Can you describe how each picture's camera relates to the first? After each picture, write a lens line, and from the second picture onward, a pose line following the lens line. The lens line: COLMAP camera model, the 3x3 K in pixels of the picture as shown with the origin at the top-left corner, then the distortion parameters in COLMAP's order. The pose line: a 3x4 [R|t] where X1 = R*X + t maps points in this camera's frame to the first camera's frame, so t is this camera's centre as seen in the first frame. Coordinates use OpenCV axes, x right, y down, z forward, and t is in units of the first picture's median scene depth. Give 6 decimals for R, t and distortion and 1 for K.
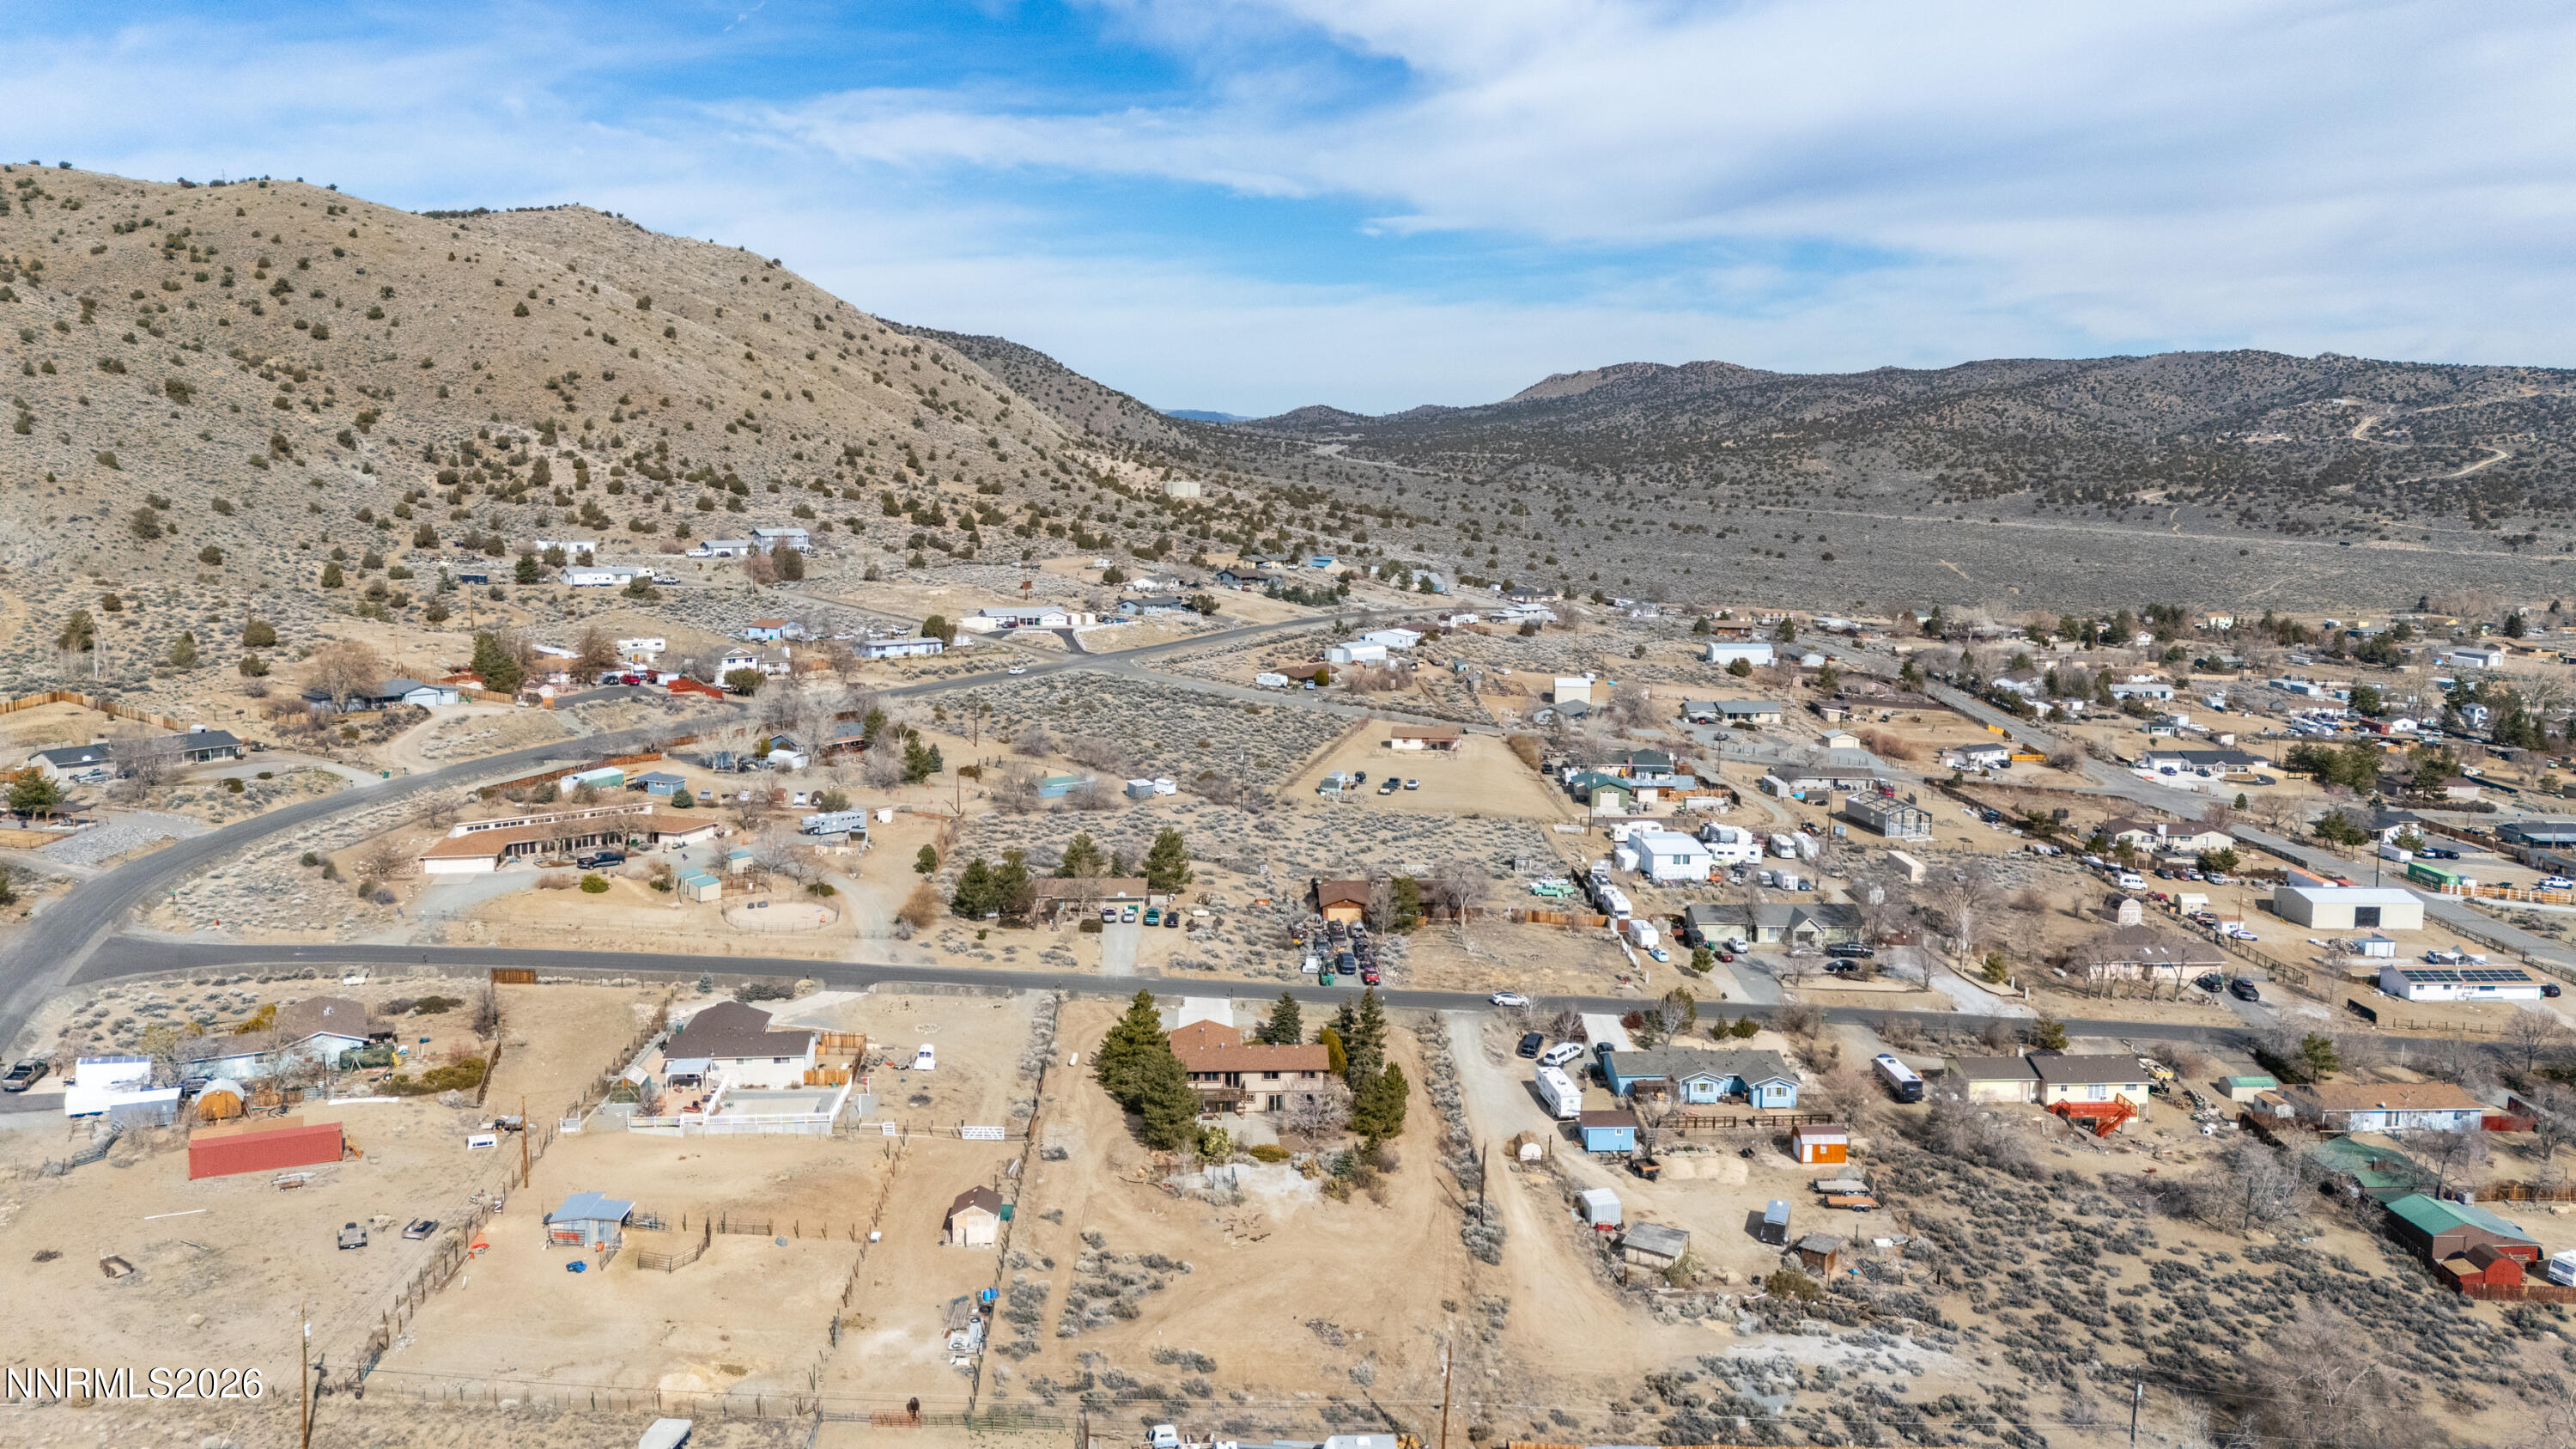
lens RADIAL K [[1962.1, 0, 1351.7], [0, 1962.1, 694.9], [0, 0, 1]] dist [0.078774, -0.065605]
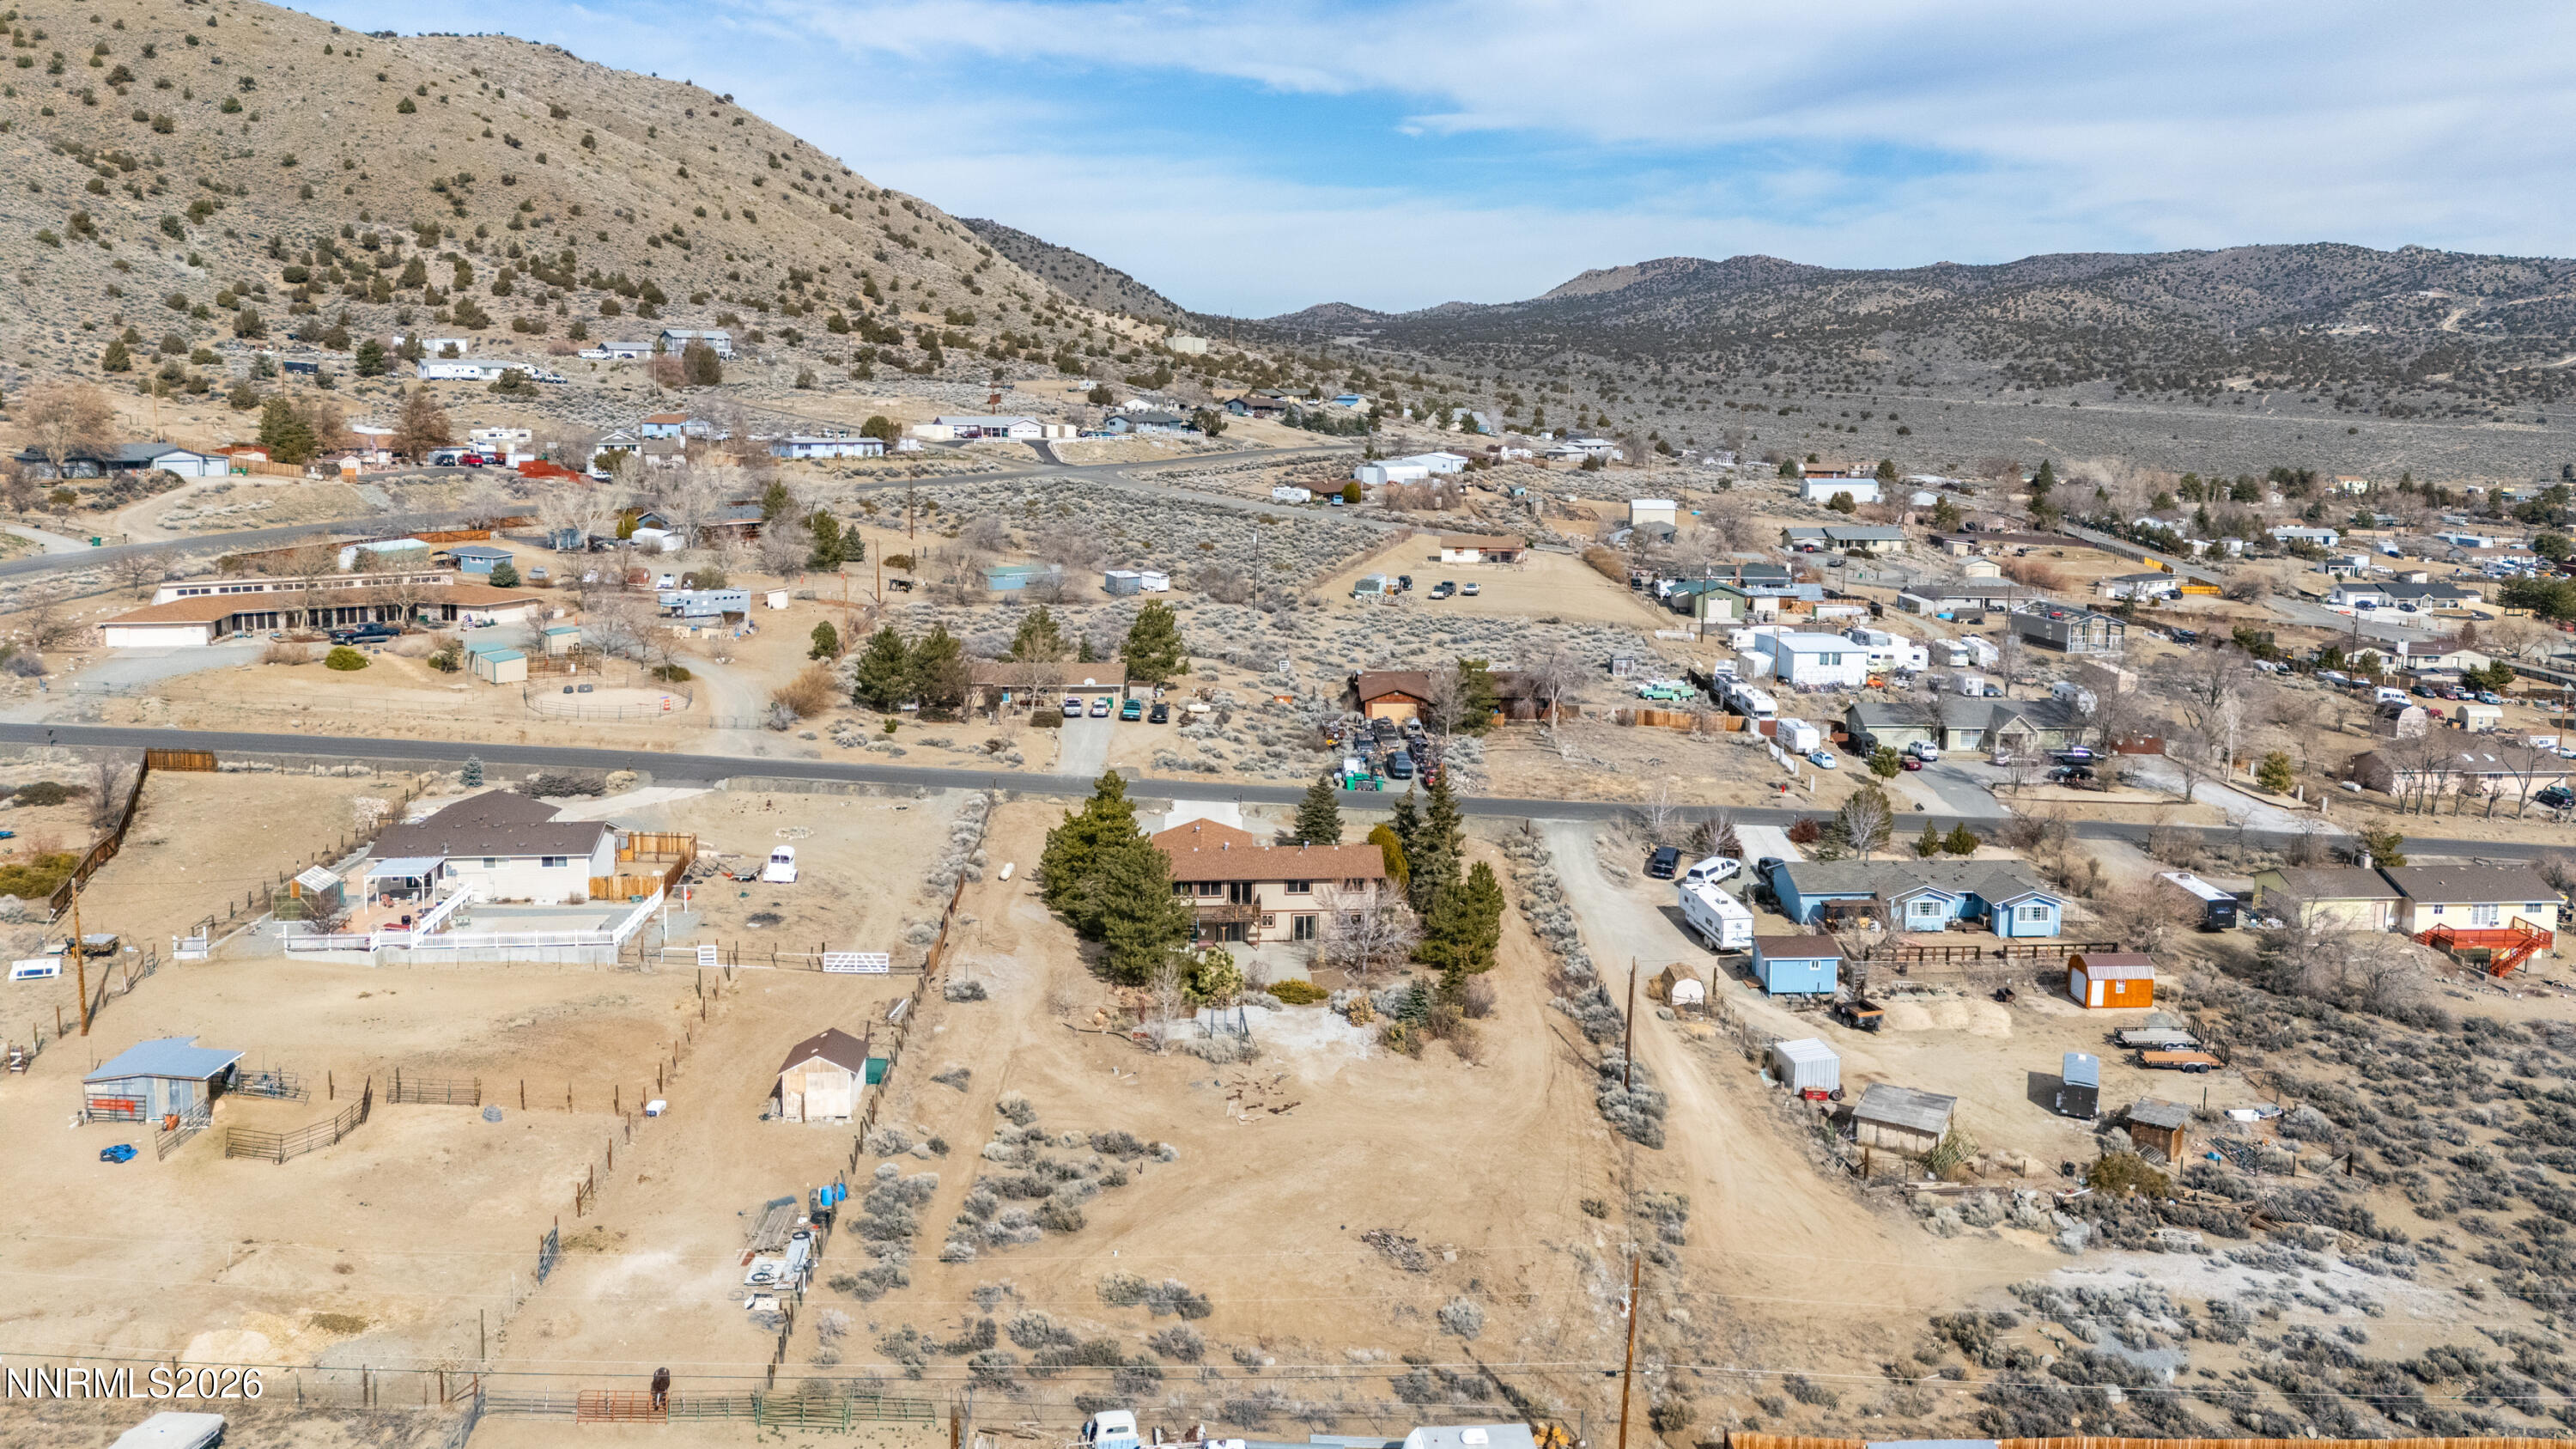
lens RADIAL K [[2069.6, 0, 1421.8], [0, 2069.6, 647.0], [0, 0, 1]] dist [0.084455, -0.074994]
pose [[0.999701, -0.001792, 0.024403, -0.011971], [0.001528, 0.999940, 0.010810, 0.078271], [-0.024421, -0.010769, 0.999644, 0.218796]]
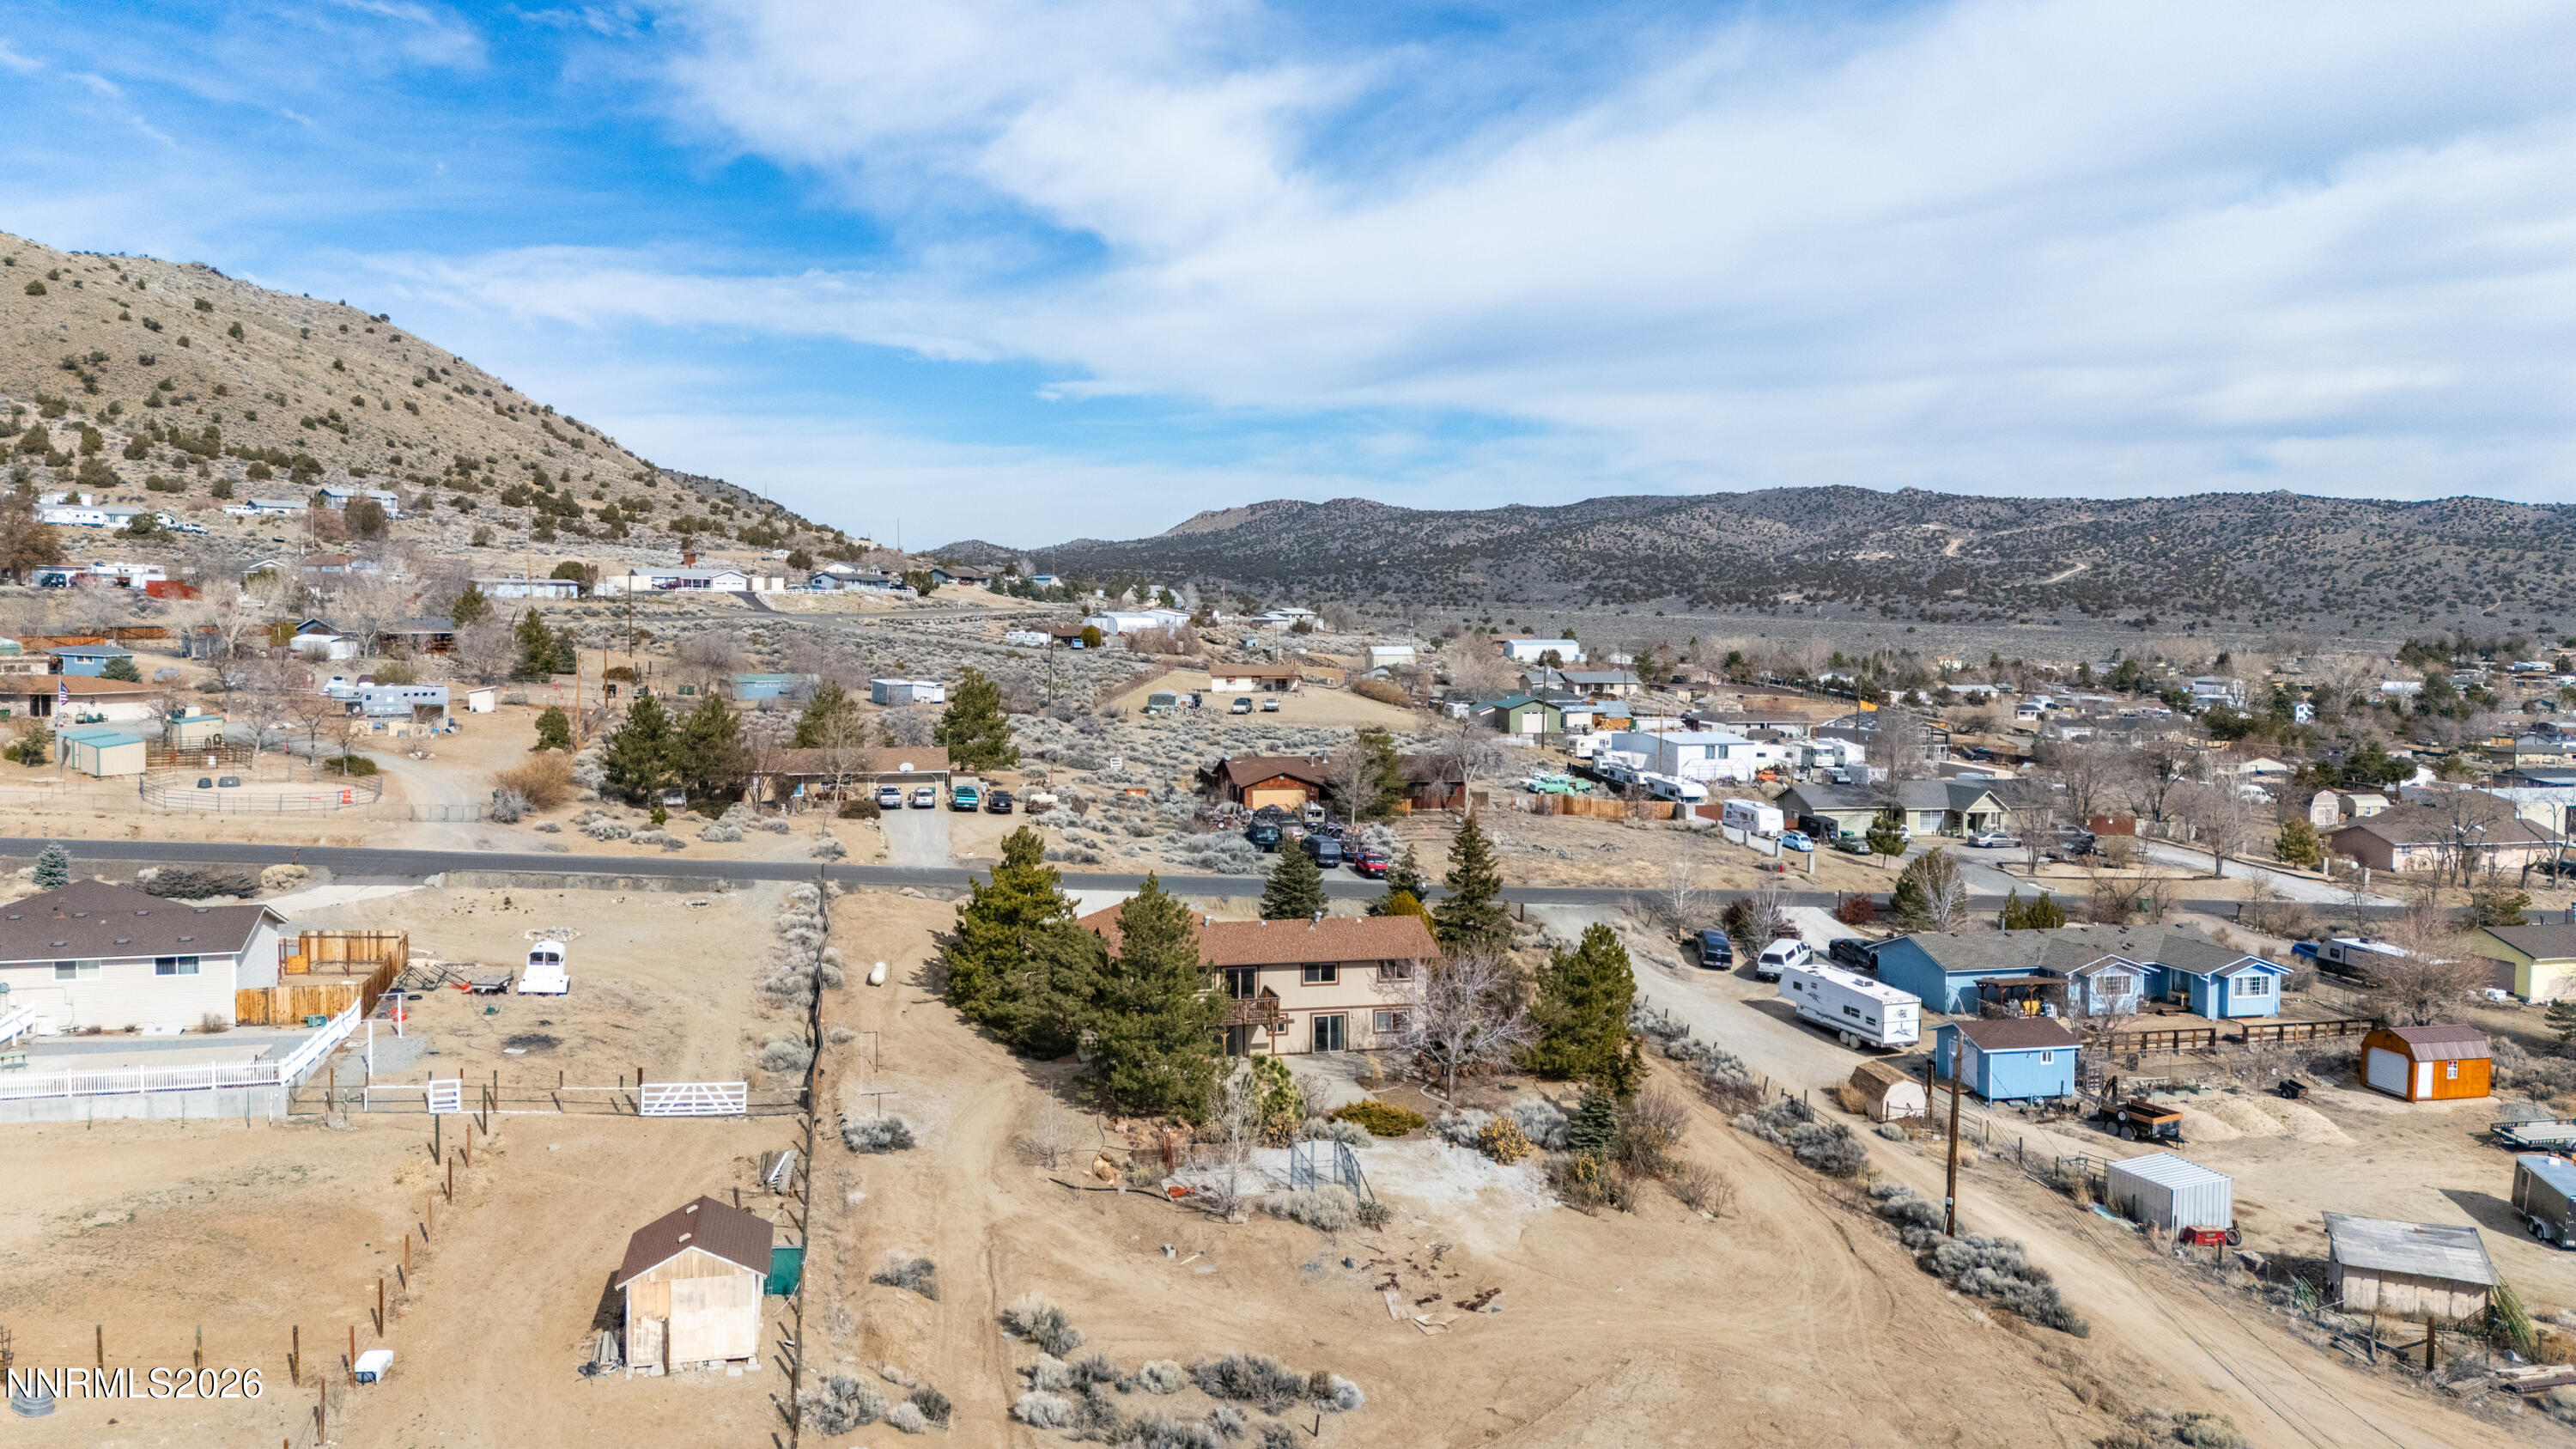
lens RADIAL K [[1876.3, 0, 1283.7], [0, 1876.3, 719.5], [0, 0, 1]] dist [0.087022, -0.083133]
pose [[0.988456, -0.017840, 0.150452, -0.087859], [0.027371, 0.997730, -0.061520, 0.121174], [-0.149013, 0.064928, 0.986701, 0.419512]]
